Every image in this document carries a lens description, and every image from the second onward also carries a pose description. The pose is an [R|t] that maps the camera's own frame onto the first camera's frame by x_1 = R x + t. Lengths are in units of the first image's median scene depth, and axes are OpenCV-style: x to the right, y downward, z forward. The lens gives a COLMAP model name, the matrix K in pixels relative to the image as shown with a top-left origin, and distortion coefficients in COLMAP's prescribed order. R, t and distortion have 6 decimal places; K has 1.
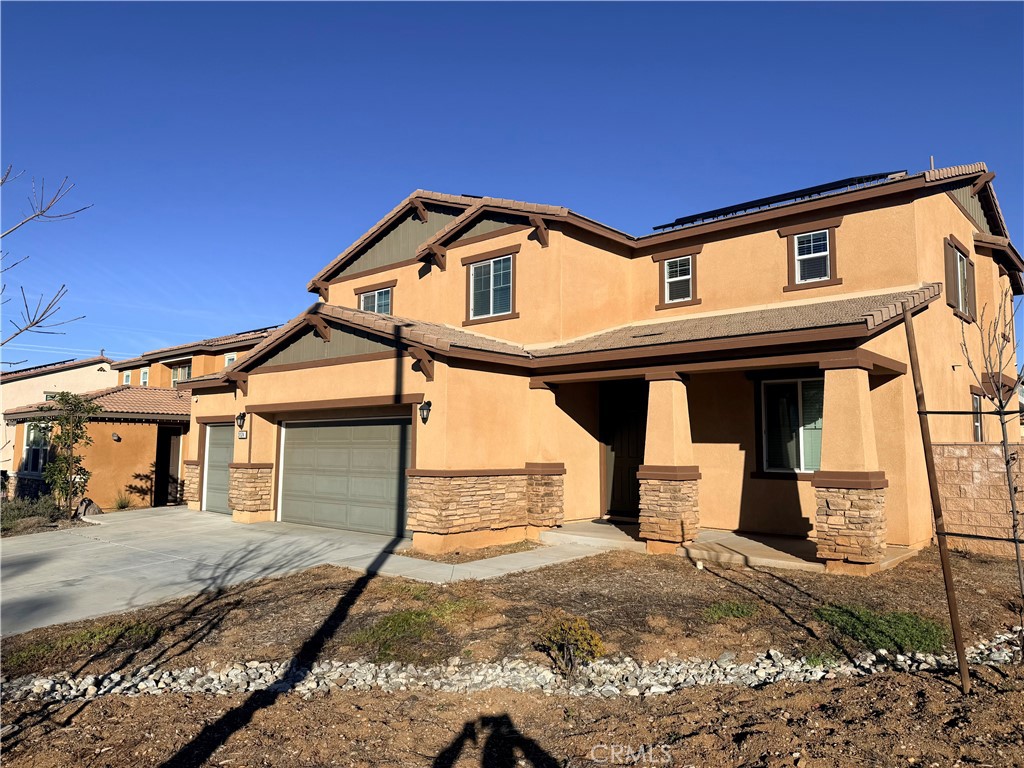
lens RADIAL K [[722.5, 0, 507.8], [0, 722.5, 377.1], [0, 0, 1]] dist [0.056771, -0.038312]
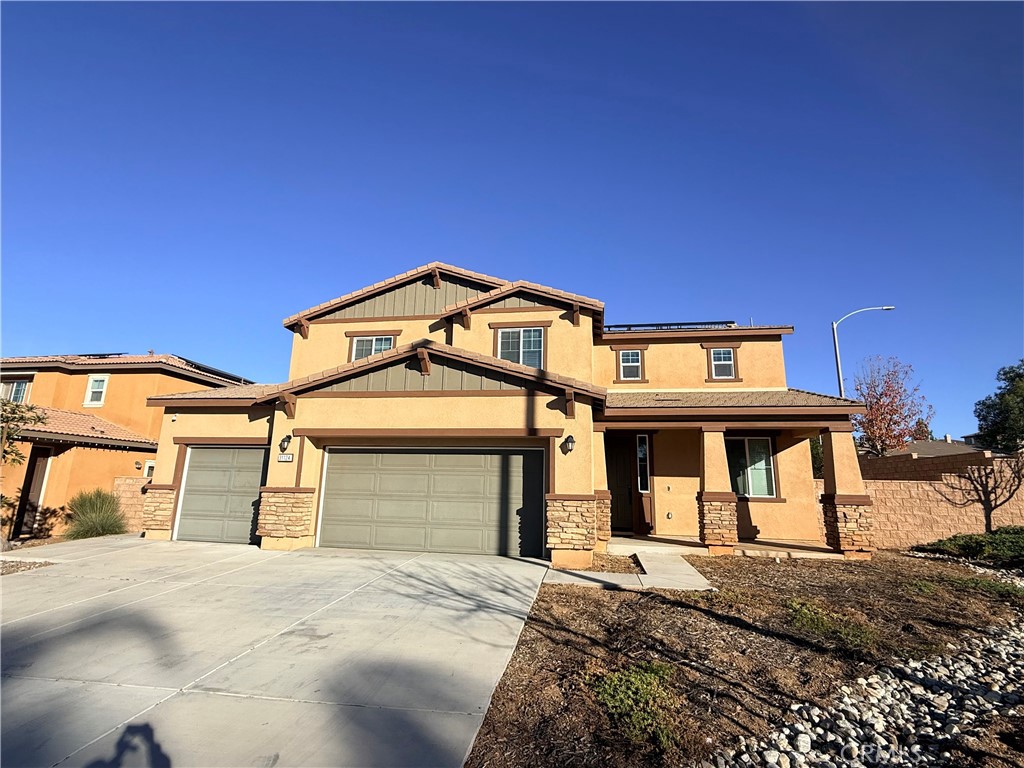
lens RADIAL K [[494.8, 0, 515.9], [0, 494.8, 386.6], [0, 0, 1]] dist [-0.001157, 0.005148]
pose [[0.840721, 0.120151, 0.527970, -0.532453], [-0.067946, 0.990772, -0.117276, 0.047188], [-0.537189, 0.062723, 0.841126, 0.307178]]
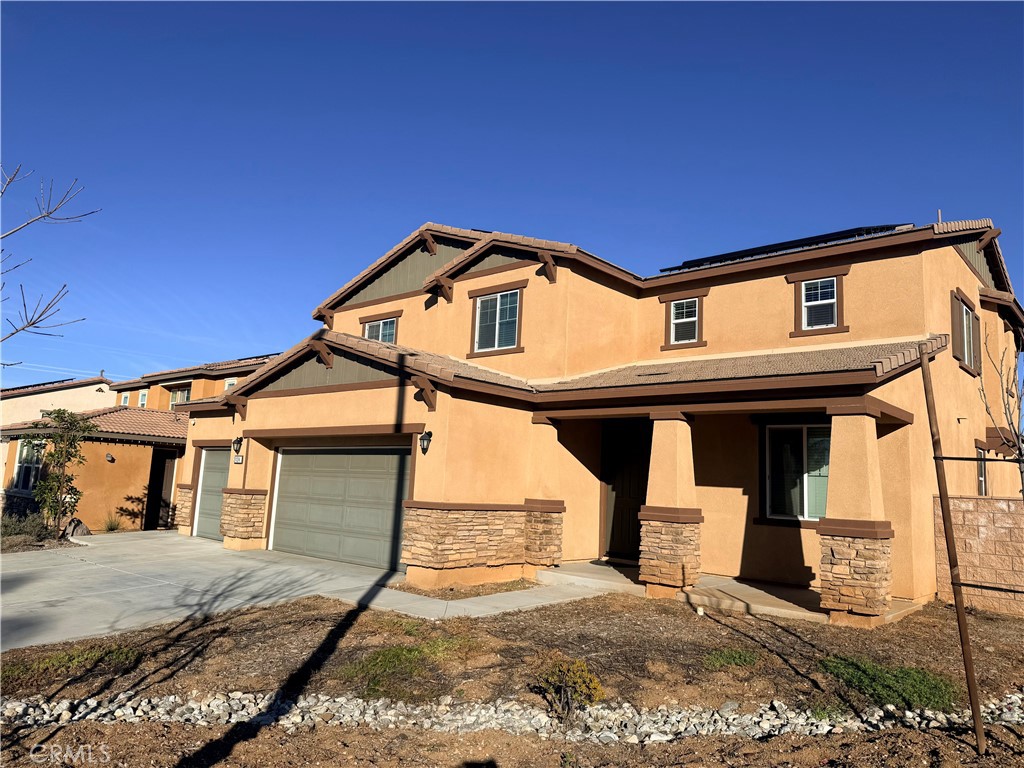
lens RADIAL K [[722.5, 0, 512.1], [0, 722.5, 381.6], [0, 0, 1]] dist [0.056771, -0.038312]
pose [[0.999146, 0.041066, 0.004560, -0.003678], [-0.040807, 0.998063, -0.046964, 0.005894], [-0.006479, 0.046737, 0.998886, 0.008656]]
